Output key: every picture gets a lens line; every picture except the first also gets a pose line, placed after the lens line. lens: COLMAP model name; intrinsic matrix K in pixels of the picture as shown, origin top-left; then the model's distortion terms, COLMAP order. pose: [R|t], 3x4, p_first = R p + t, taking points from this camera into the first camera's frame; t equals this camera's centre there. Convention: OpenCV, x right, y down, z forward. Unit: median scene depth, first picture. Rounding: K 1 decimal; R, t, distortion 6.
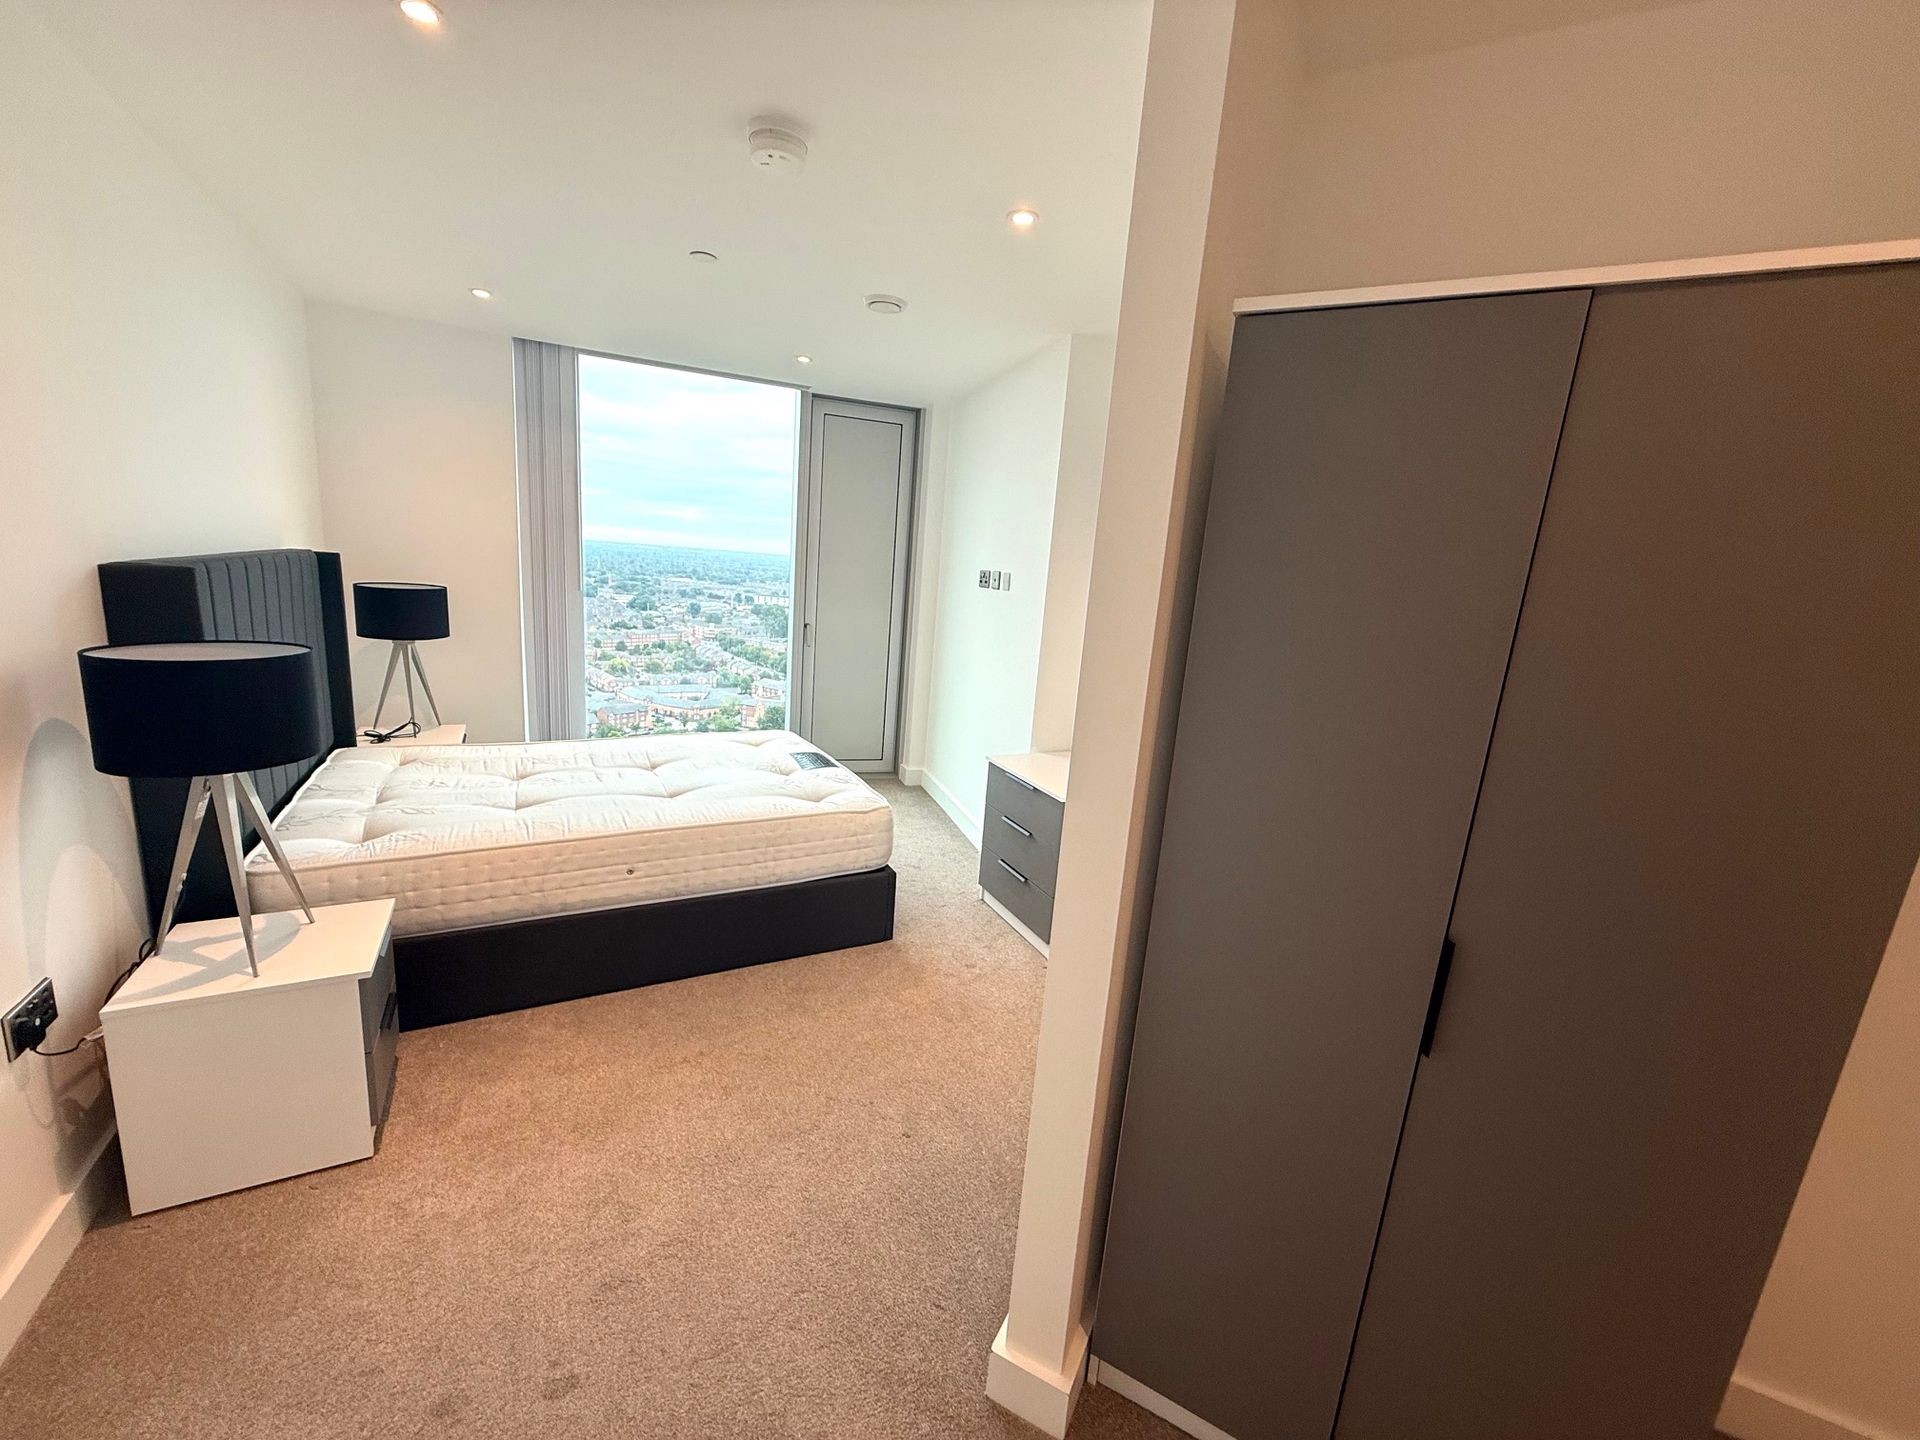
lens RADIAL K [[750.6, 0, 958.2], [0, 750.6, 712.3], [0, 0, 1]] dist [0.000938, -0.000159]
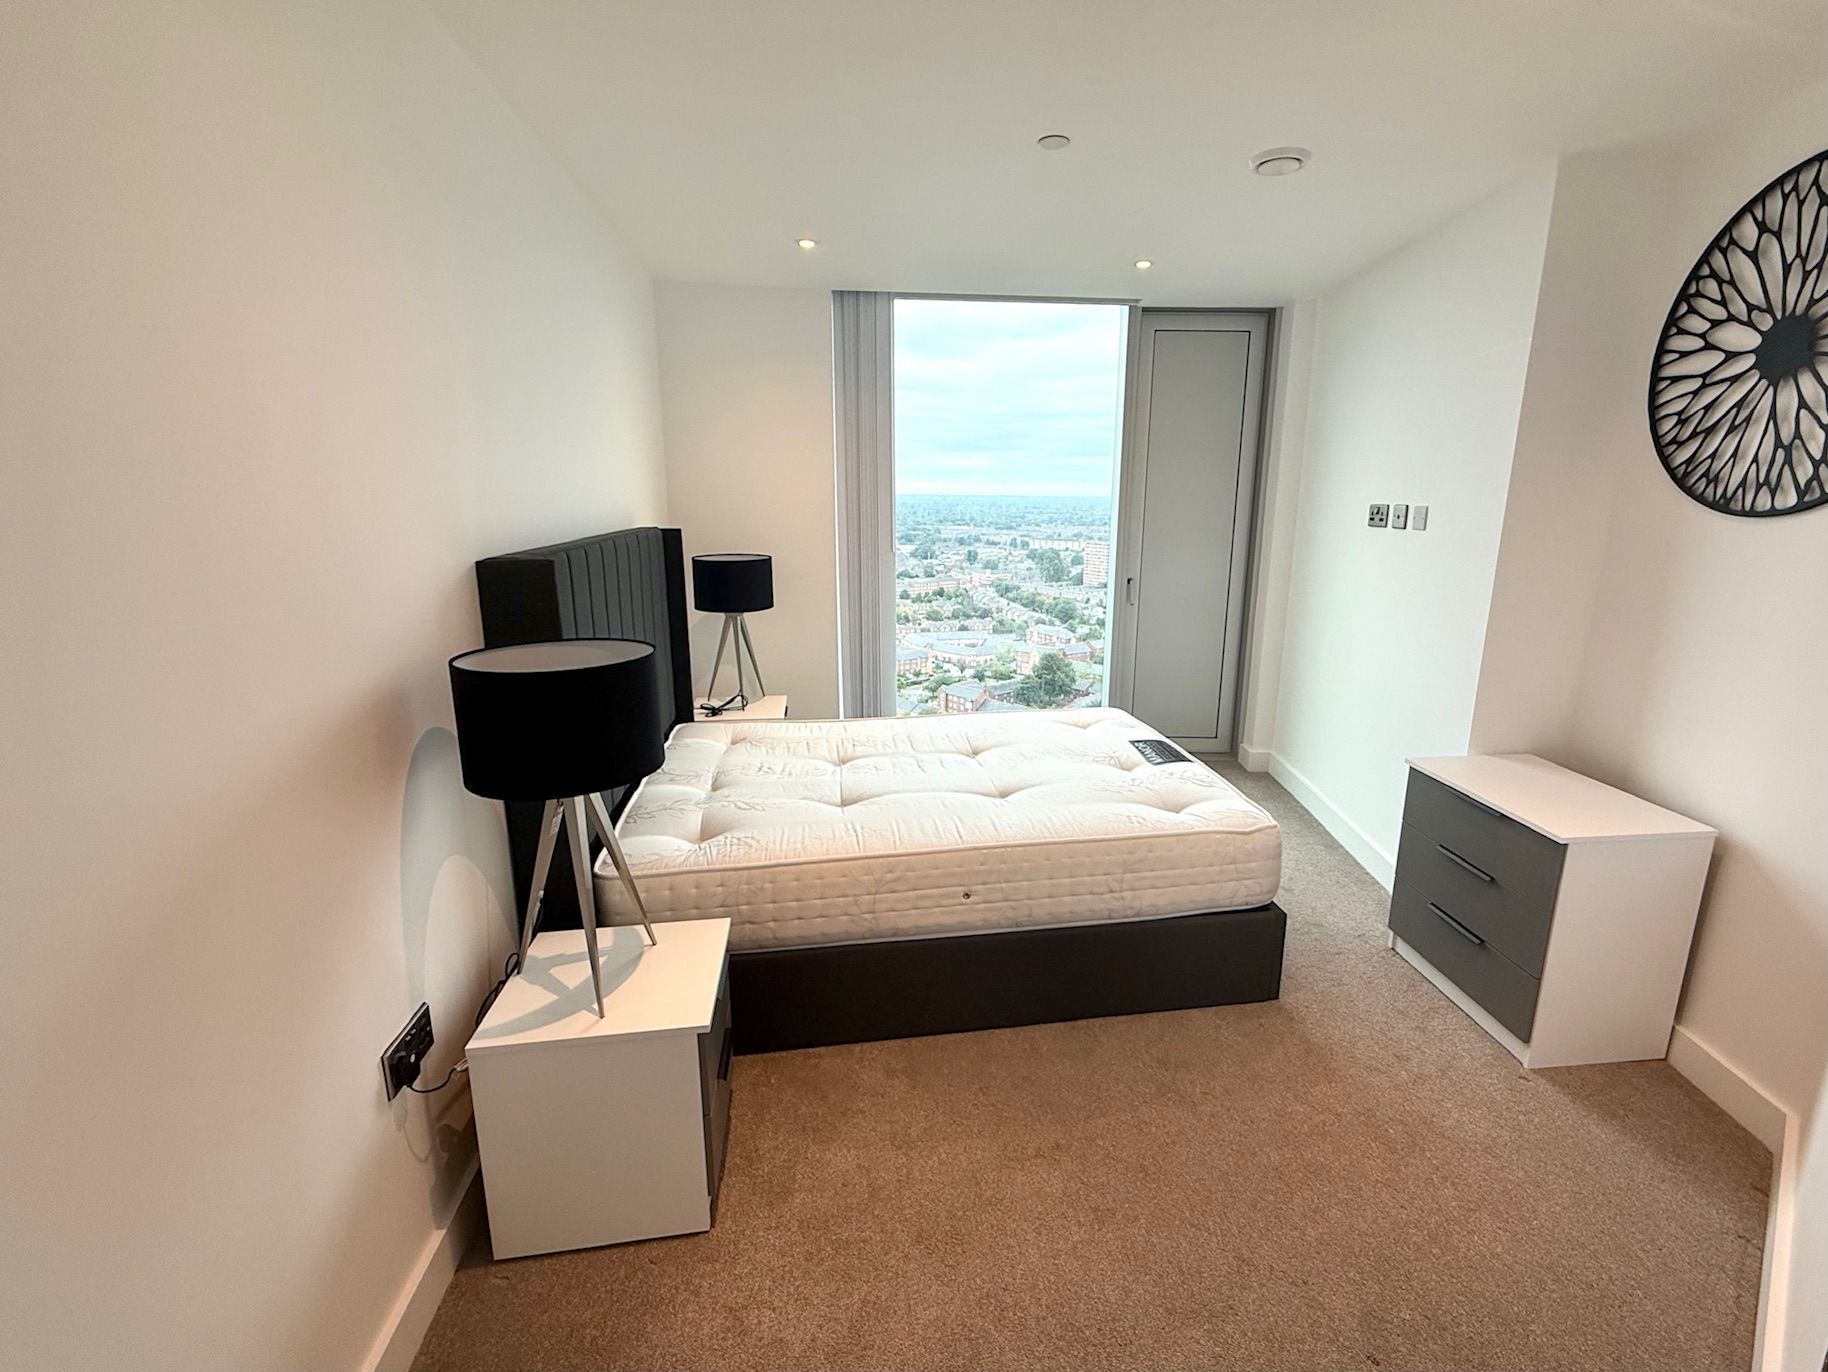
lens RADIAL K [[744.0, 0, 957.5], [0, 744.0, 641.2], [0, 0, 1]] dist [0.001492, 0.000056]
pose [[0.945438, -0.000573, -0.325802, -0.165607], [-0.001945, 0.999971, -0.007404, -0.059227], [0.325797, 0.007634, 0.945409, 0.199856]]
